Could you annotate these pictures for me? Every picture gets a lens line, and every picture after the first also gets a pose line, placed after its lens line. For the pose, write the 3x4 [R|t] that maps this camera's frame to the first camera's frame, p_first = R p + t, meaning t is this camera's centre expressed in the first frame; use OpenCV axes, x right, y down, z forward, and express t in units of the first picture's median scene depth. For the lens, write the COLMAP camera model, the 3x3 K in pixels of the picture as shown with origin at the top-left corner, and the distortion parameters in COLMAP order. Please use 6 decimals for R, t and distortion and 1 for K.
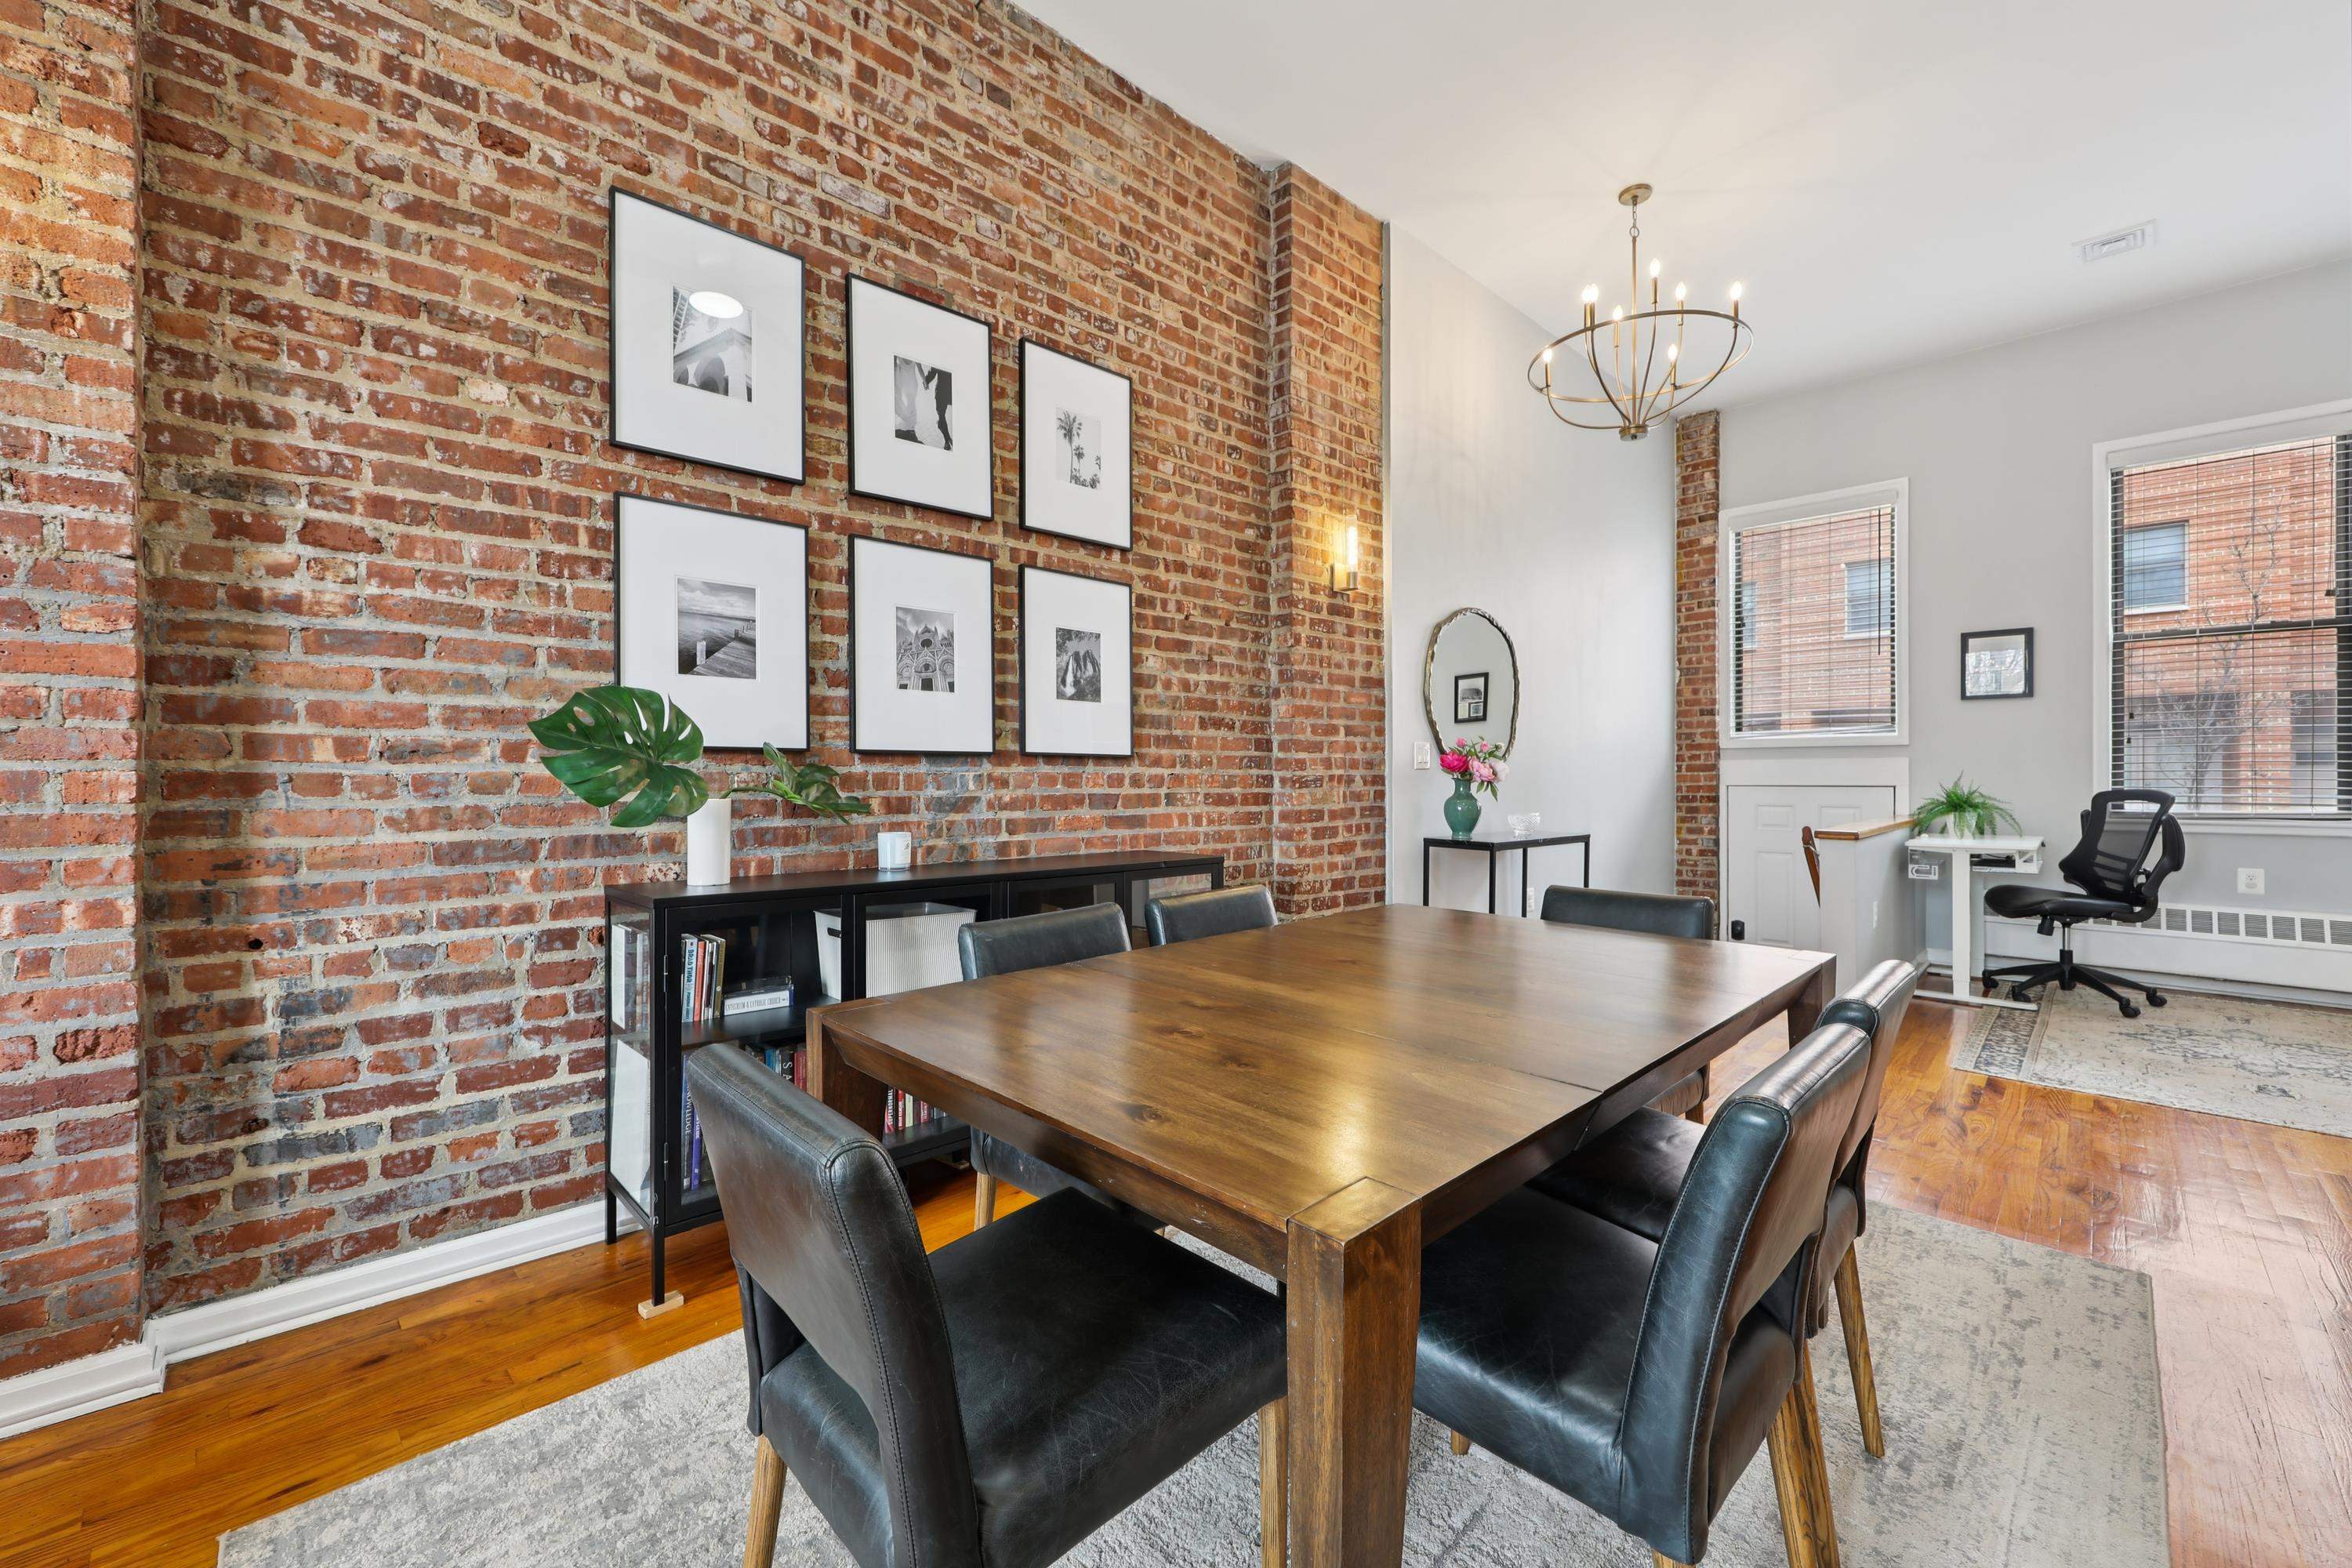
lens RADIAL K [[947.9, 0, 1171.0], [0, 947.9, 774.0], [0, 0, 1]] dist [-0.000123, 0.000062]
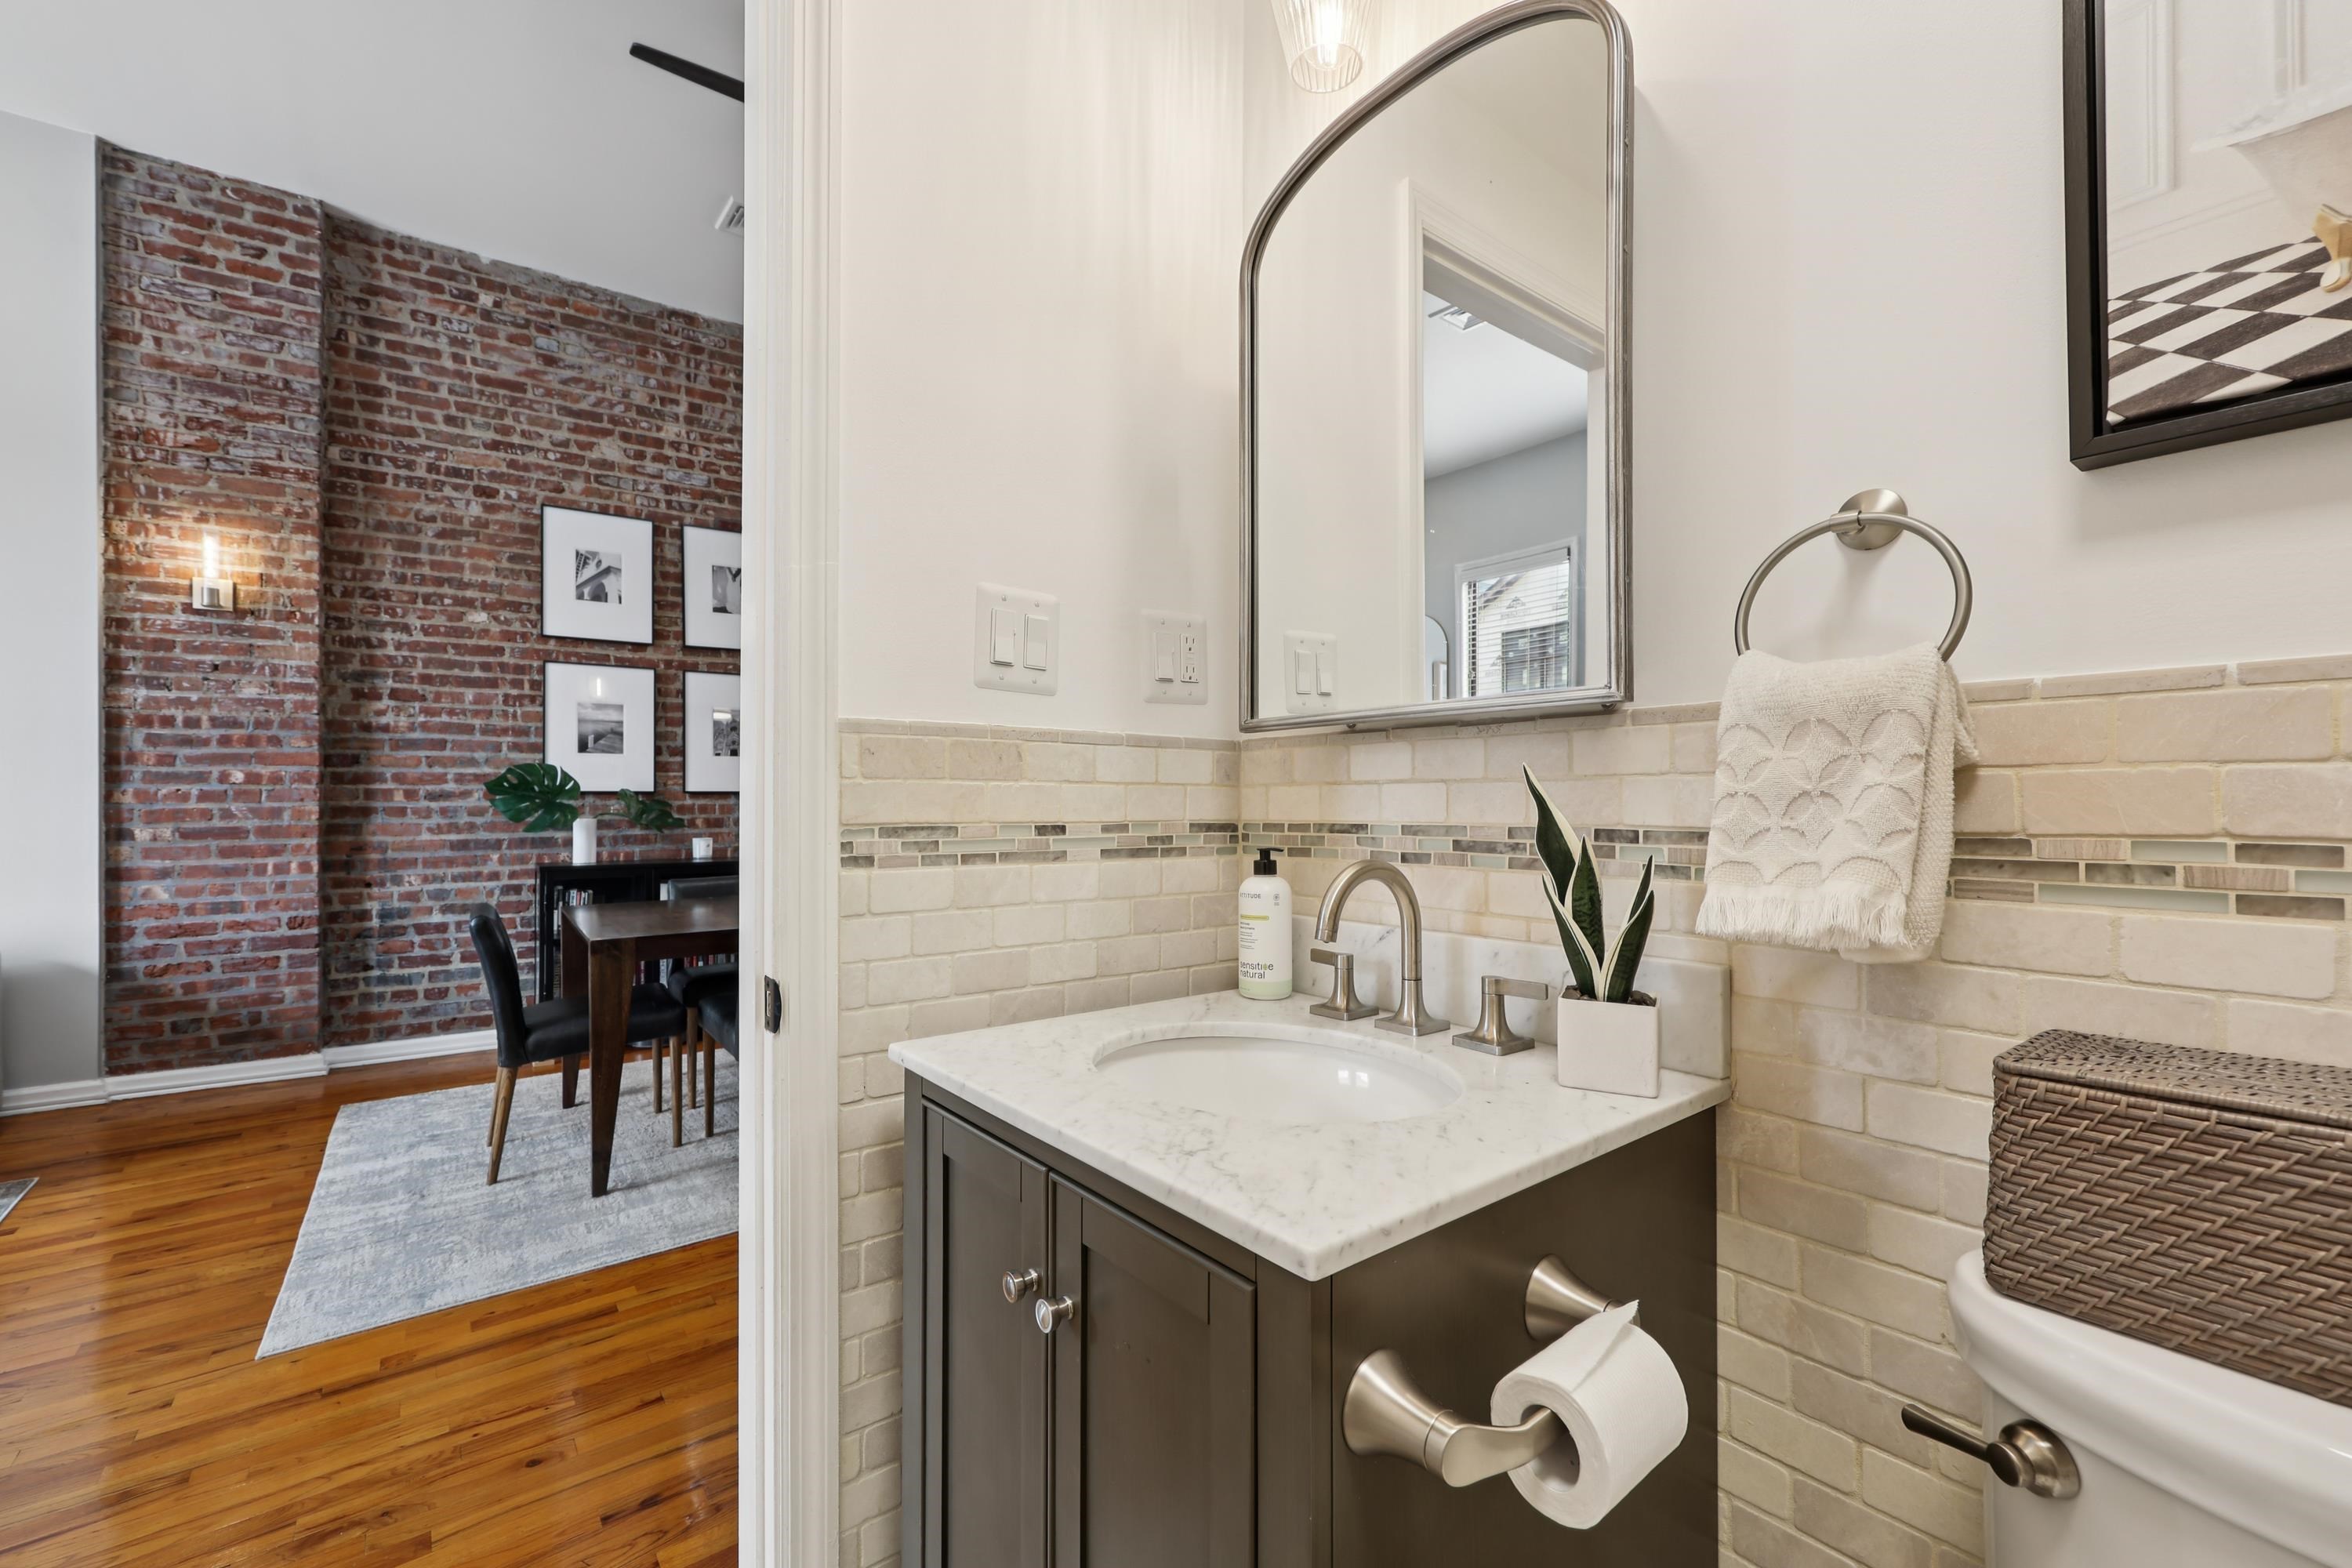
lens RADIAL K [[960.4, 0, 1175.2], [0, 960.4, 787.7], [0, 0, 1]] dist [0.000110, 0.000210]
pose [[0.992335, -0.001243, -0.123568, 0.593703], [0.000480, 0.999981, -0.006203, -0.015333], [0.123573, 0.006097, 0.992317, -0.498827]]
